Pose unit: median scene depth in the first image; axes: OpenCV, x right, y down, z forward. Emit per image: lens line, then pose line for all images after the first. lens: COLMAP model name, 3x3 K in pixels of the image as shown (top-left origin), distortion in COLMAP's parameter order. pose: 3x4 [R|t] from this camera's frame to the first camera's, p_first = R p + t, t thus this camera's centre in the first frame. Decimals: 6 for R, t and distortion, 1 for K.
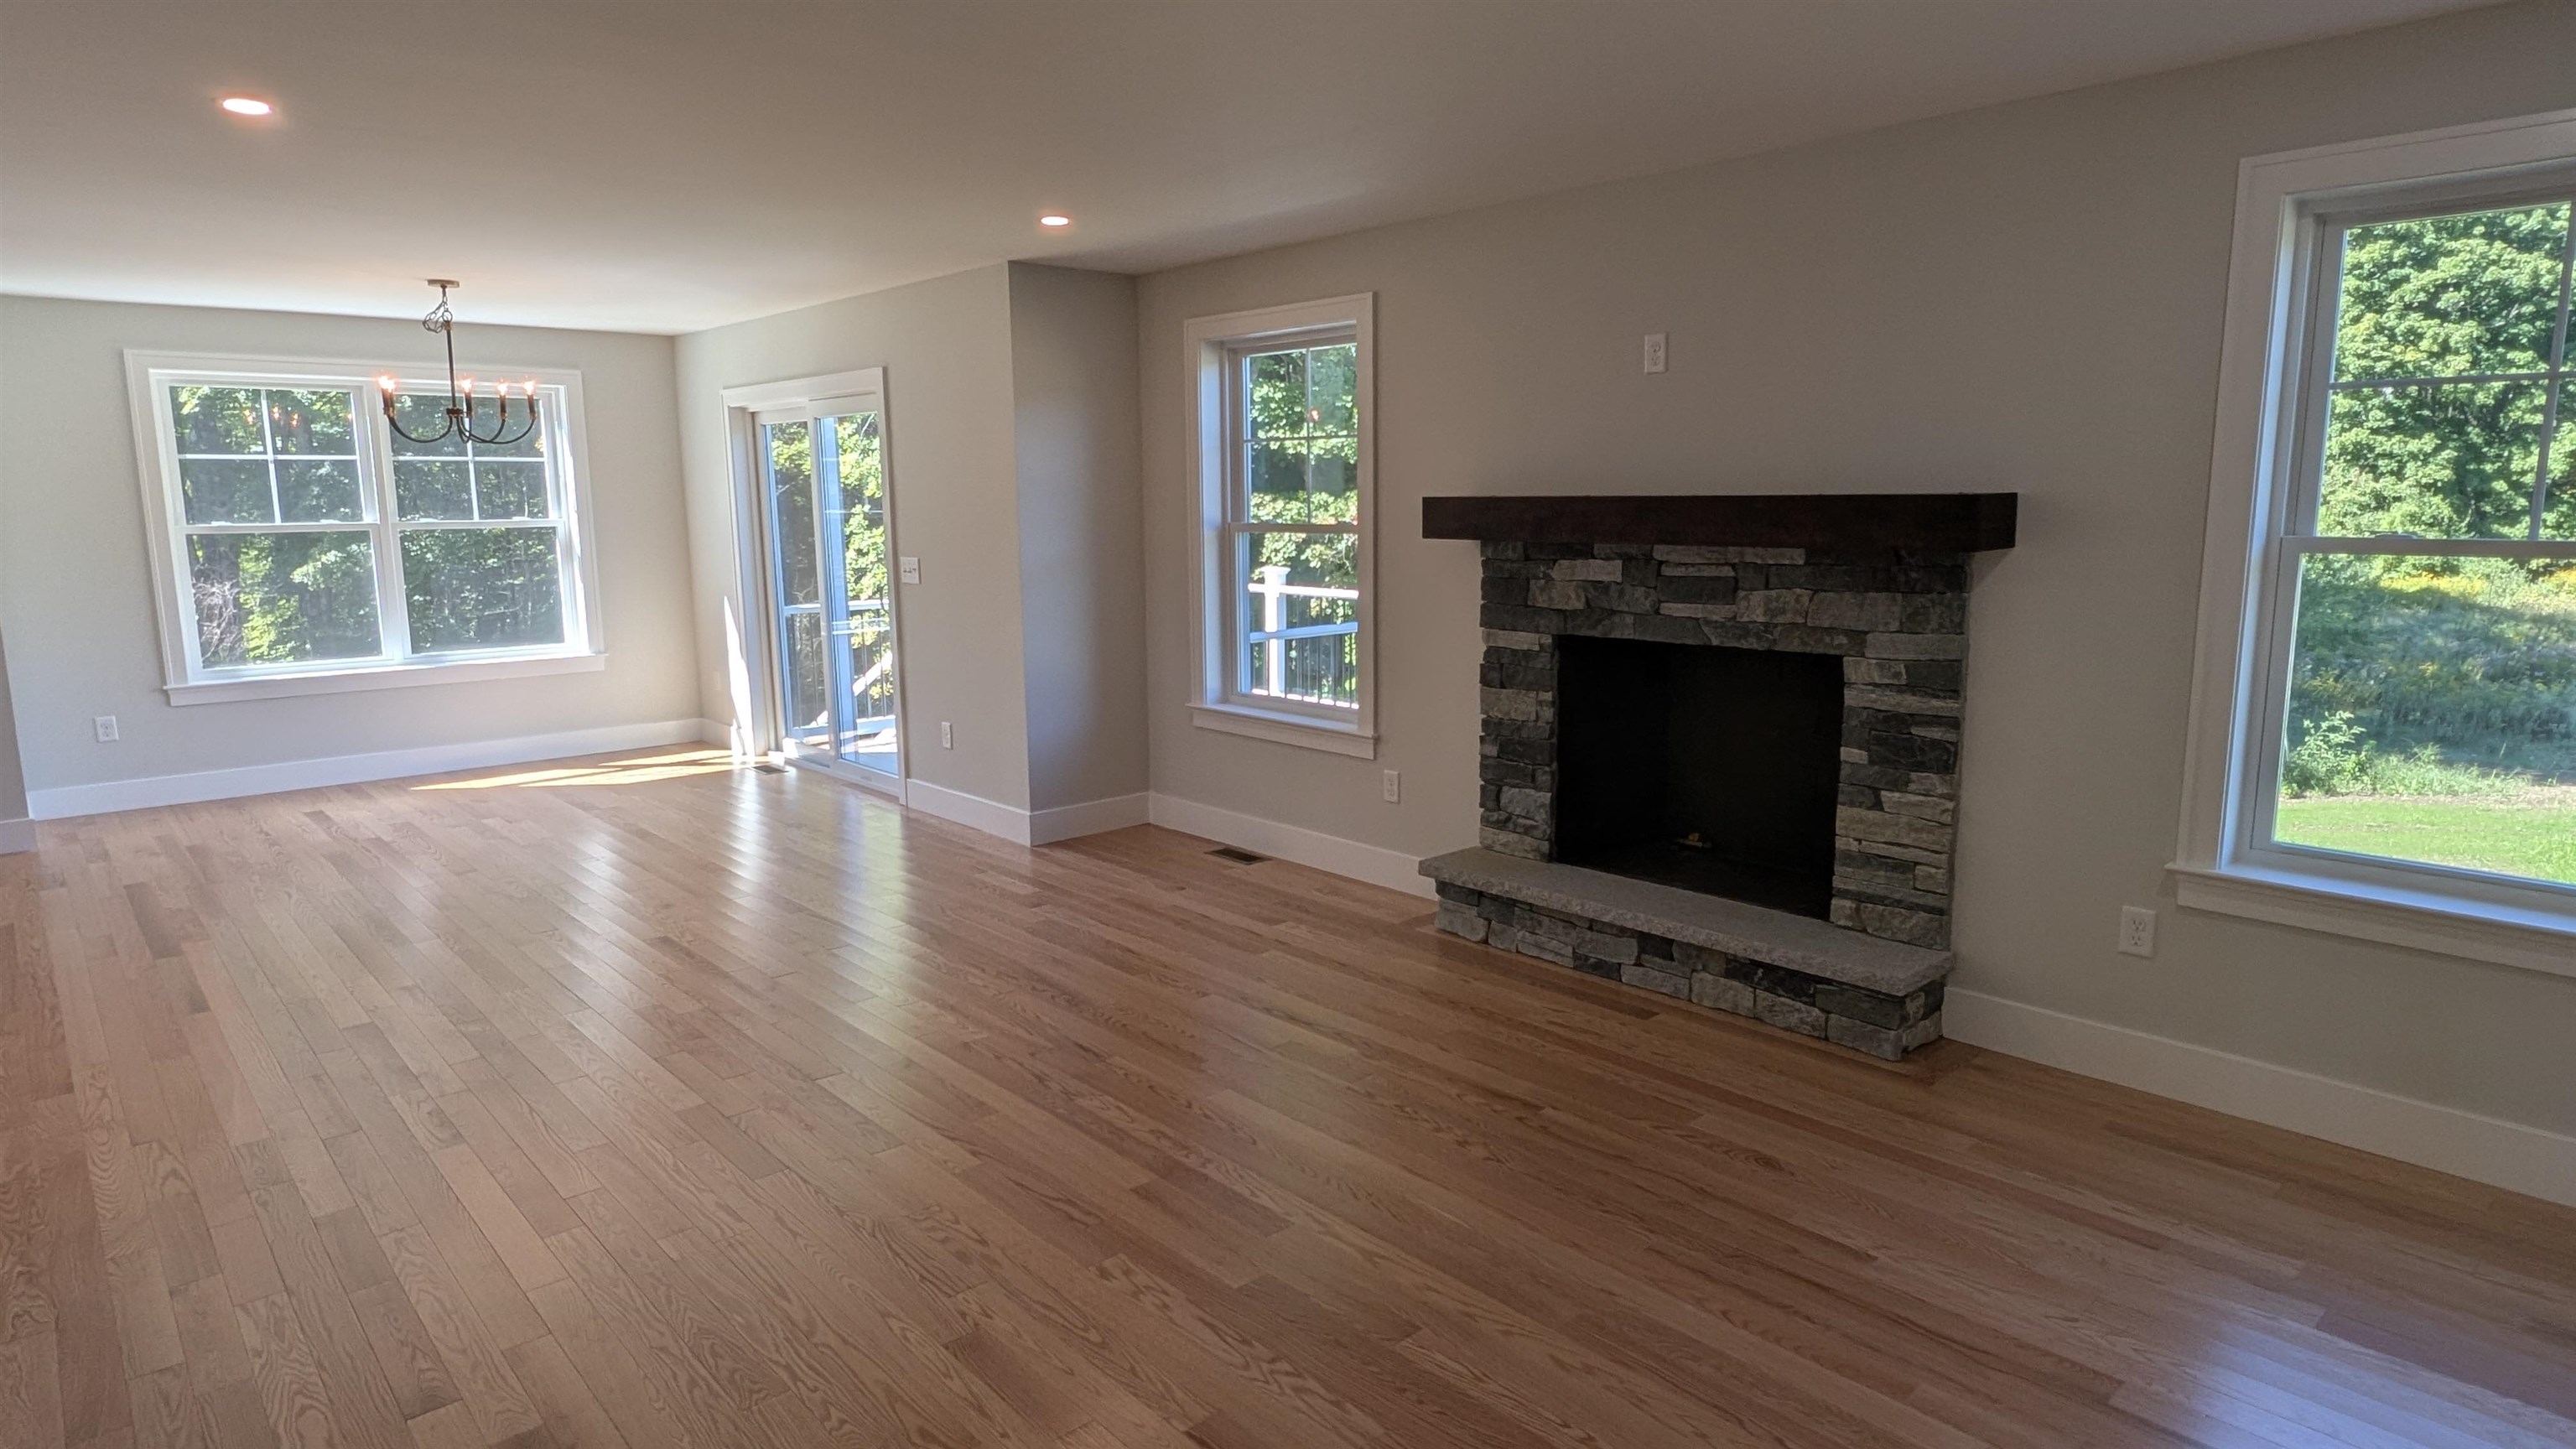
lens RADIAL K [[1440.5, 0, 1288.0], [0, 1440.5, 724.5], [0, 0, 1]] dist [0.002434, 0.001541]
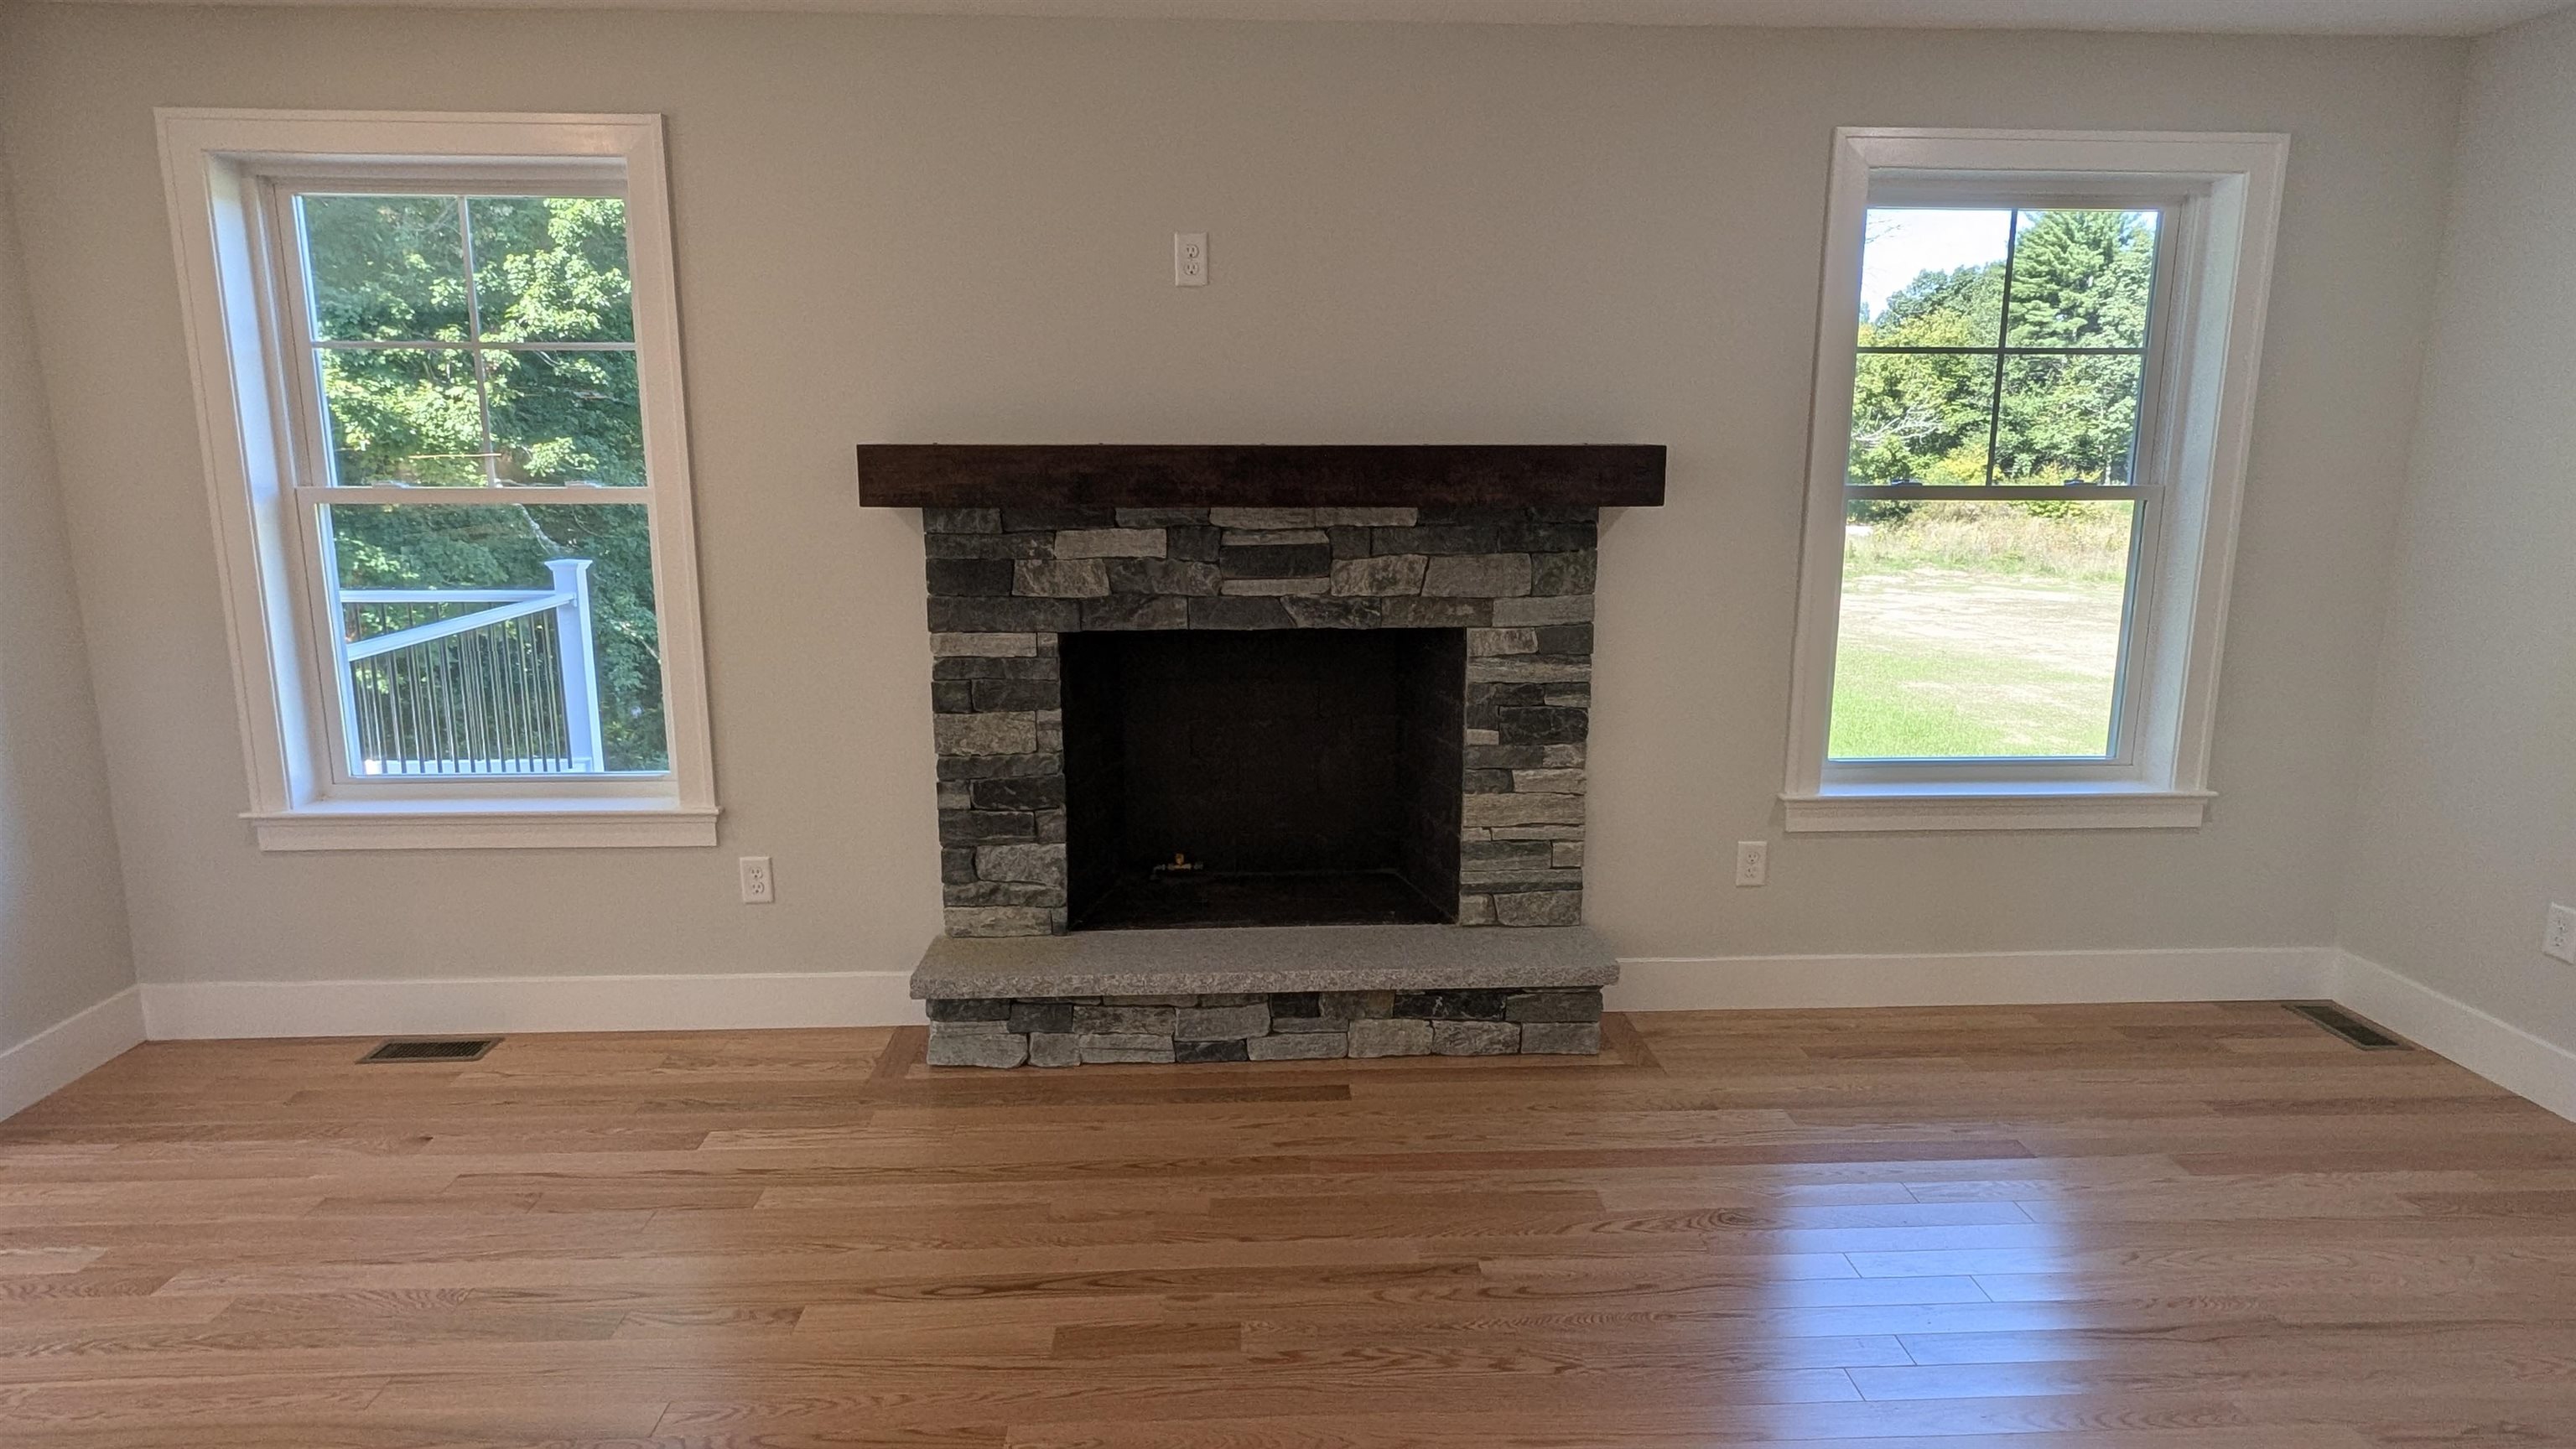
lens RADIAL K [[1440.5, 0, 1288.0], [0, 1440.5, 724.5], [0, 0, 1]] dist [0.002434, 0.001541]
pose [[0.634846, -0.141775, 0.759519, -0.334625], [0.116978, 0.989326, 0.086895, -0.071704], [-0.763732, 0.033682, 0.644654, 0.469554]]
